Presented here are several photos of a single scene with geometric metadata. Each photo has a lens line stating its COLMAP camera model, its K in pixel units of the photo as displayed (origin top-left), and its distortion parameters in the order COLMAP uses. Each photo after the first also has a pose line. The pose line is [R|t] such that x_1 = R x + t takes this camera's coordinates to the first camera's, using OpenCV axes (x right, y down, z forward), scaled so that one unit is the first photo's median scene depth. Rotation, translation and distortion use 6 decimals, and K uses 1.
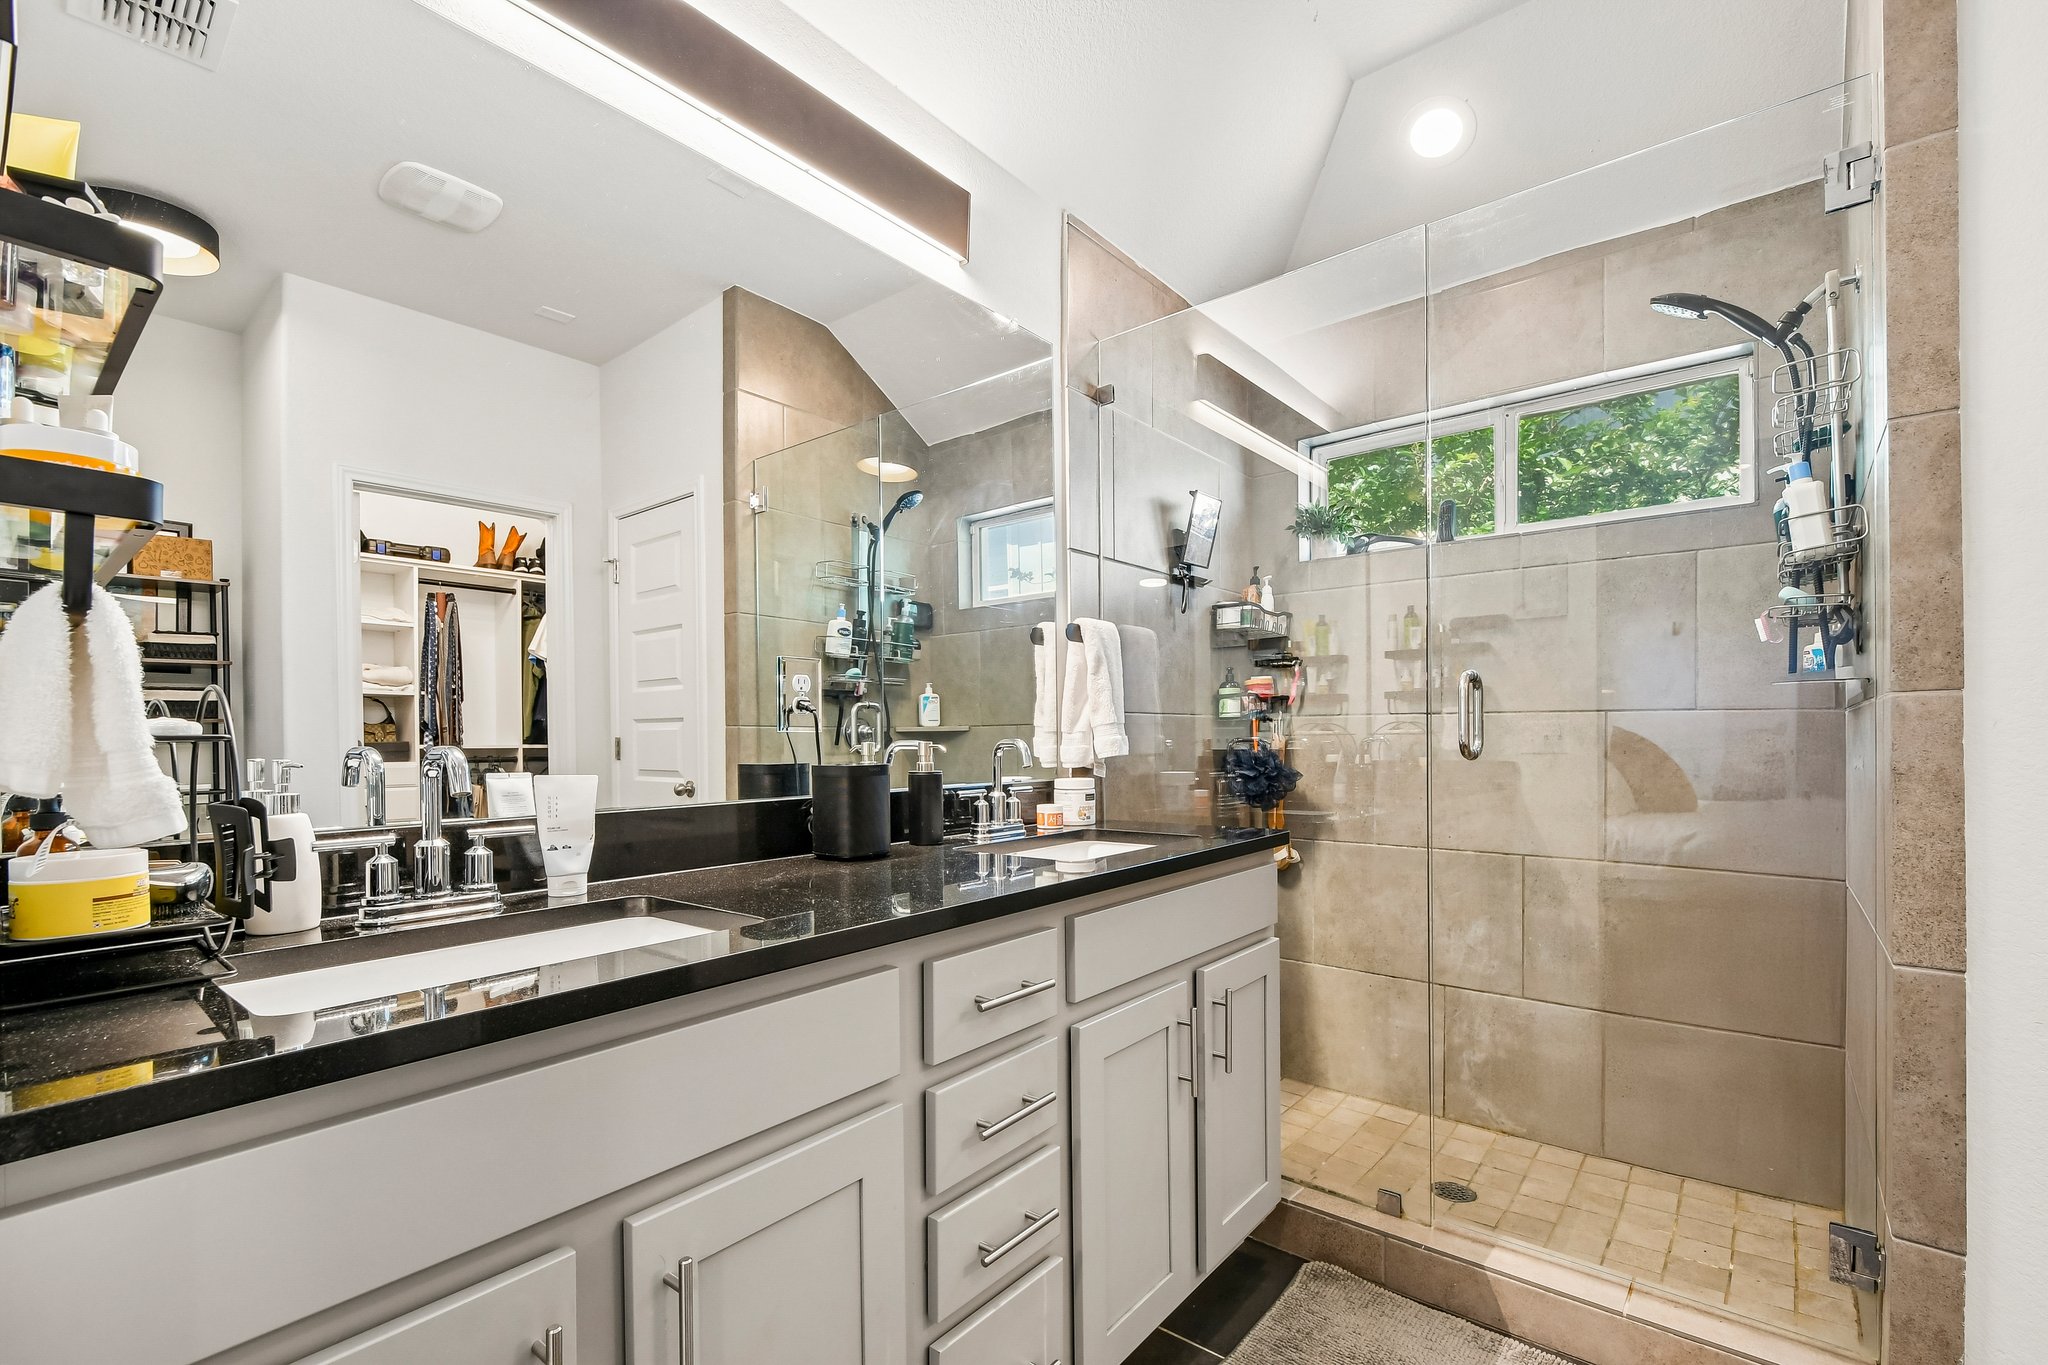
lens RADIAL K [[909.9, 0, 1018.4], [0, 909.9, 739.8], [0, 0, 1]] dist [-0.002984, -0.000351]
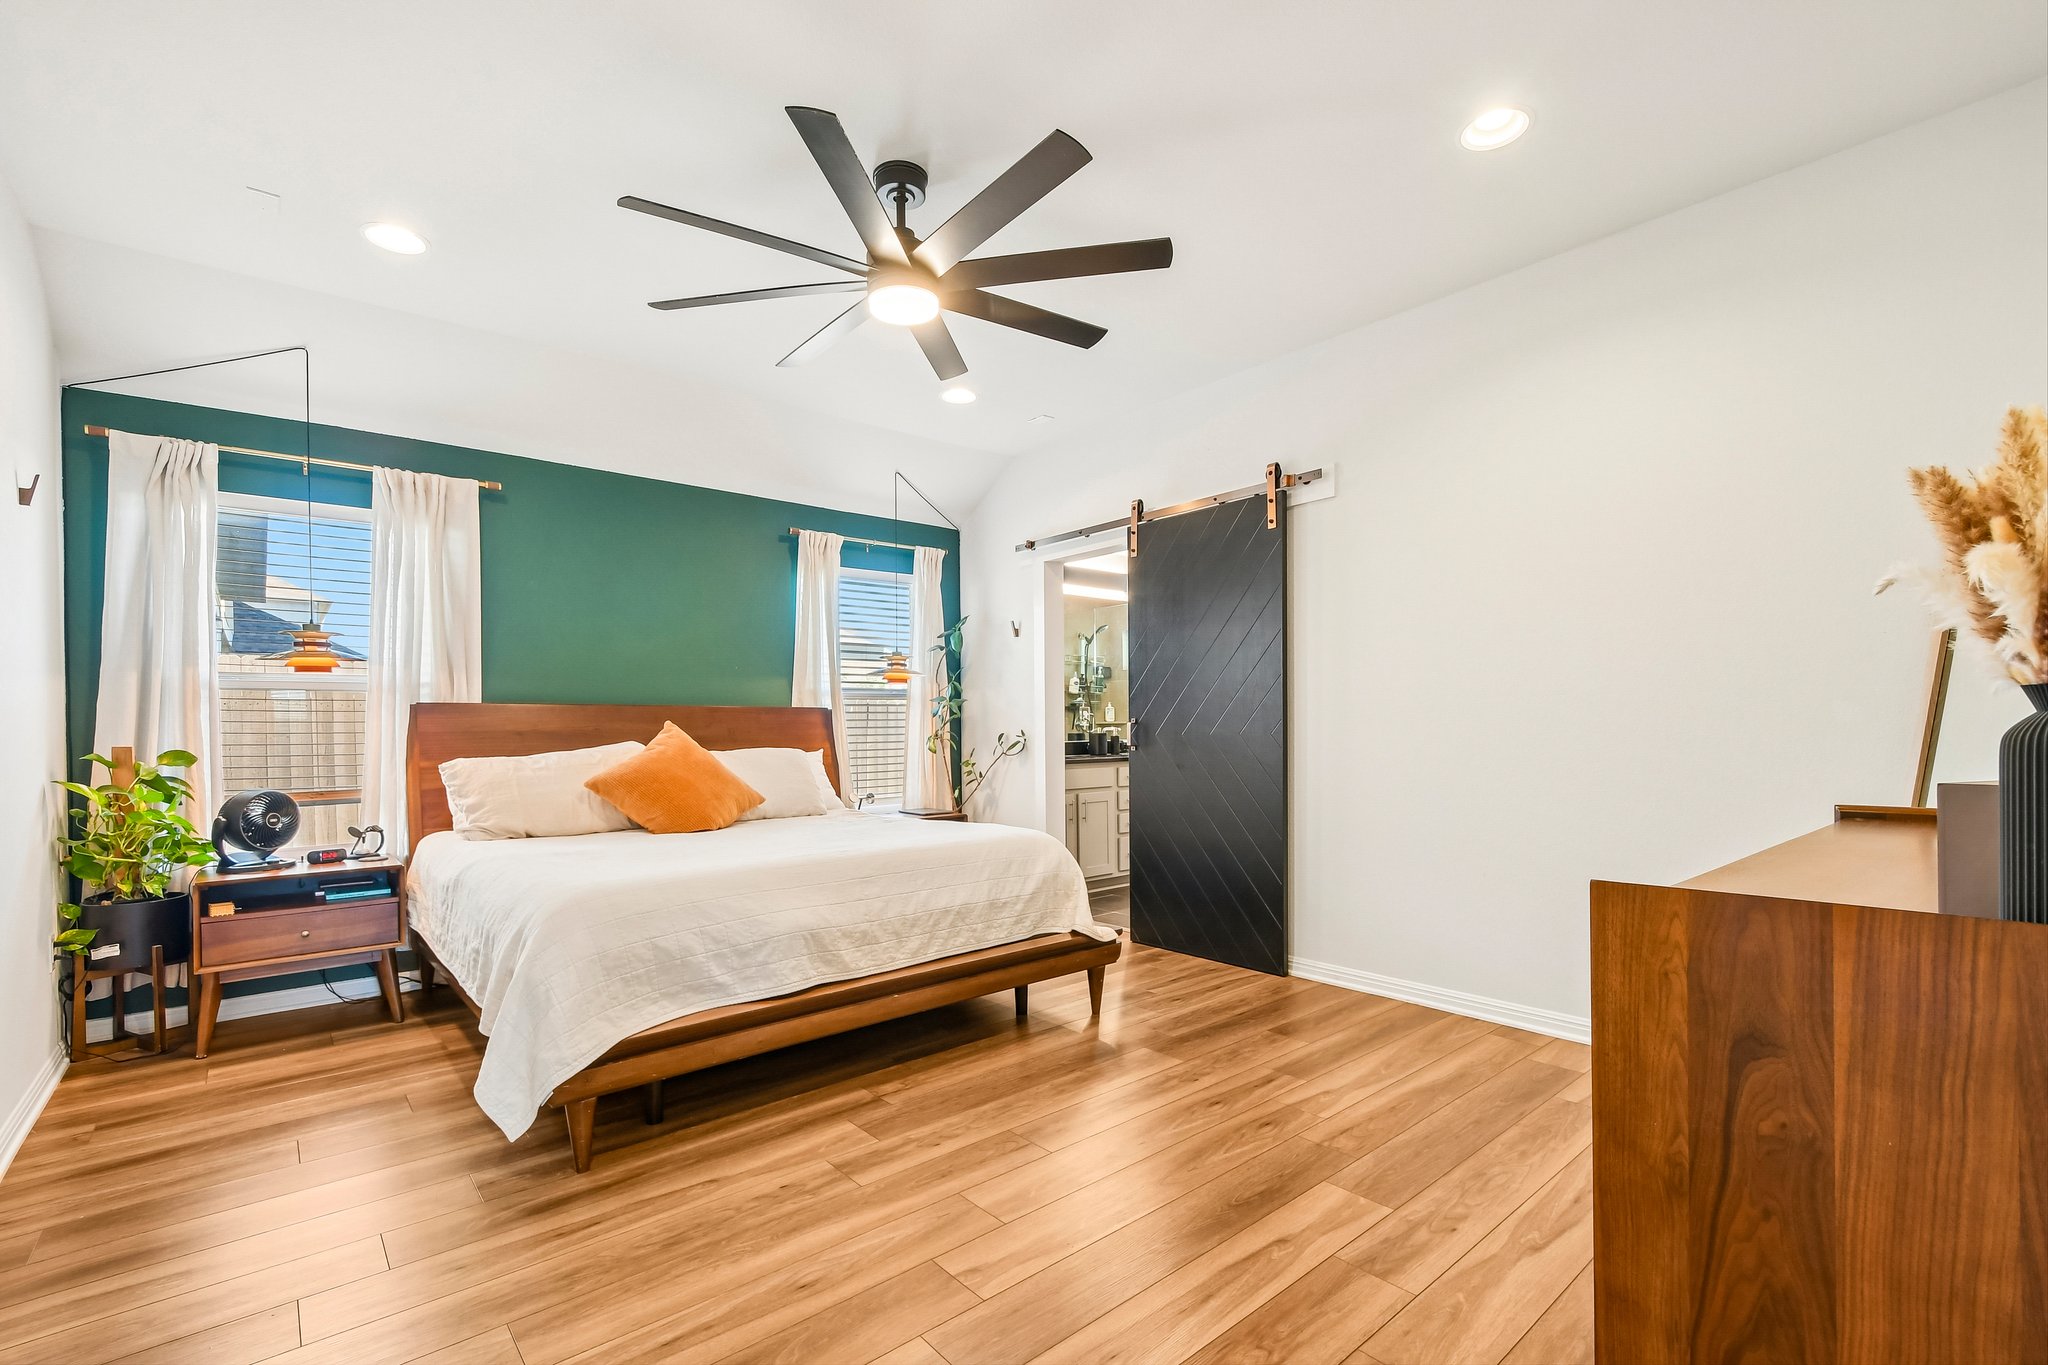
lens RADIAL K [[898.6, 0, 1015.9], [0, 898.6, 731.1], [0, 0, 1]] dist [0.000021, -0.000071]
pose [[0.983855, 0.002407, -0.178953, 0.081793], [-0.001733, 0.999991, 0.003920, 0.001897], [0.178961, -0.003546, 0.983850, -1.405654]]
